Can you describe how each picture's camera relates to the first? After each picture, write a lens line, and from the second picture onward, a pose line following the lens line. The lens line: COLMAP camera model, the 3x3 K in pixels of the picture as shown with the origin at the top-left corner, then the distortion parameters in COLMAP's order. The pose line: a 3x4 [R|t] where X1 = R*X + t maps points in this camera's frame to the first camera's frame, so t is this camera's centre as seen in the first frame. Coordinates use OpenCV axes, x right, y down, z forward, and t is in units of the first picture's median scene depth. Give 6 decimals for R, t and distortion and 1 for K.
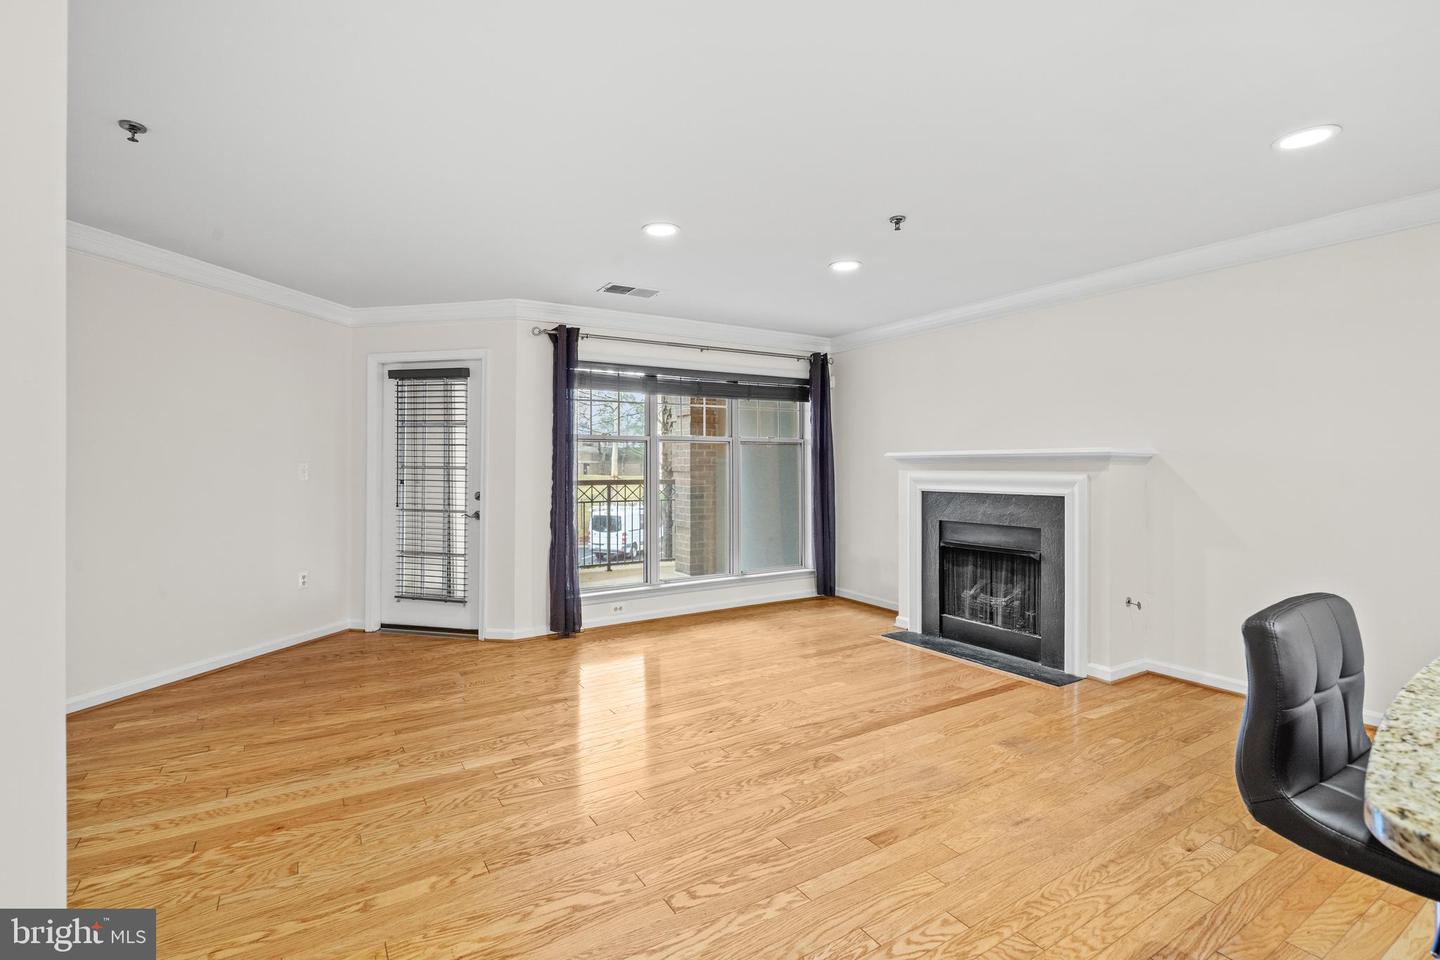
lens RADIAL K [[641.2, 0, 713.6], [0, 641.2, 468.5], [0, 0, 1]] dist [0.000370, 0.000299]
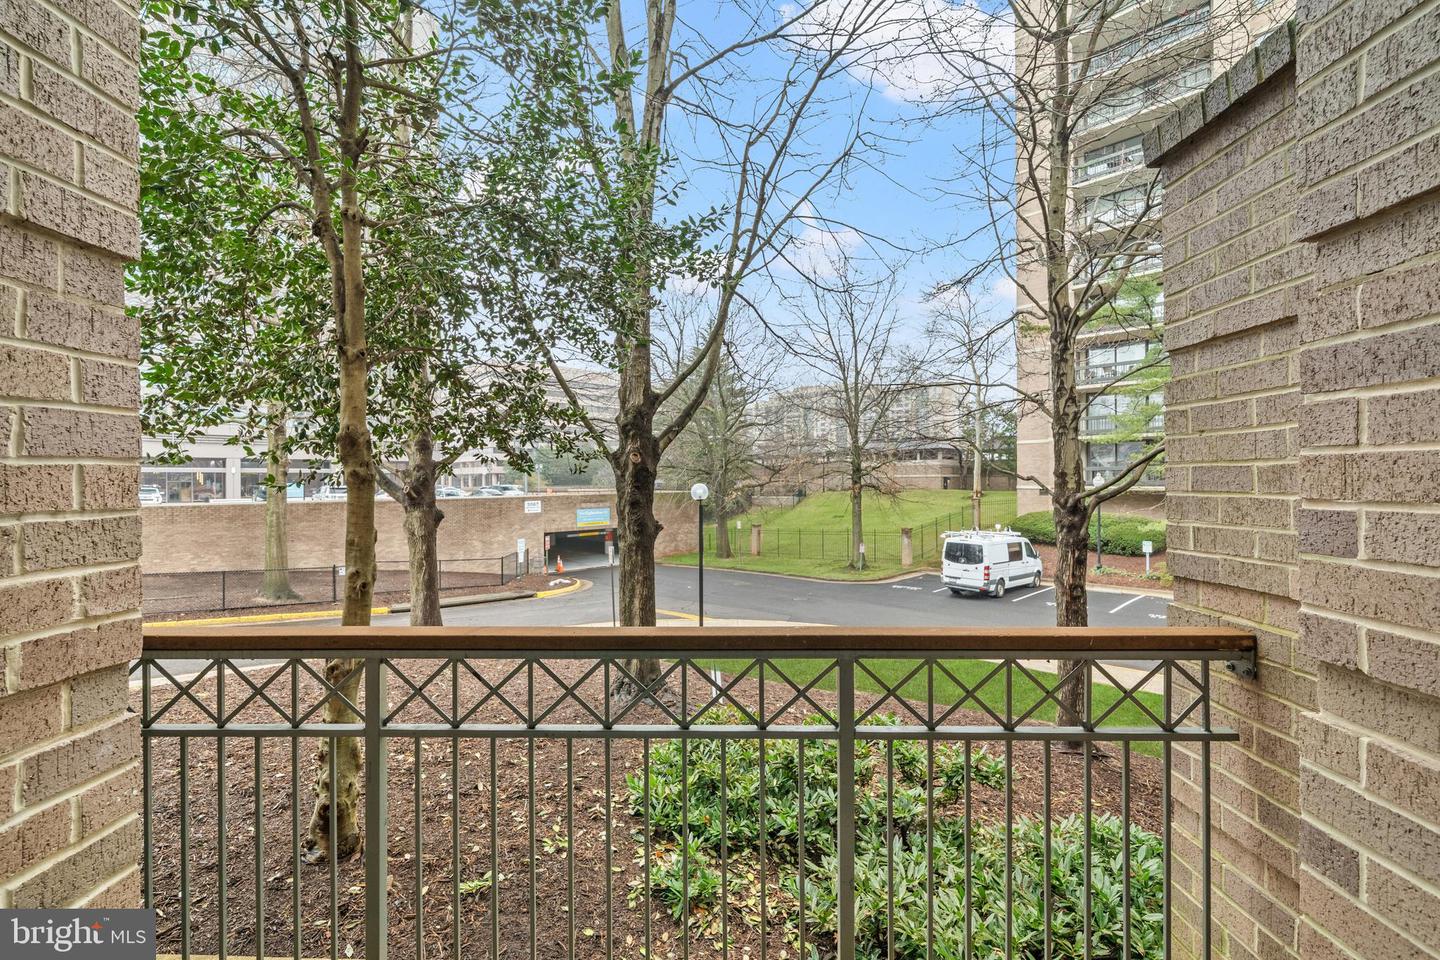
lens RADIAL K [[605.1, 0, 719.3], [0, 605.1, 475.7], [0, 0, 1]] dist [-0.005194, -0.000148]
pose [[0.847244, -0.003255, -0.531194, -0.029743], [-0.001327, 0.999965, -0.008244, -0.009972], [0.531203, 0.007690, 0.847210, 0.258277]]
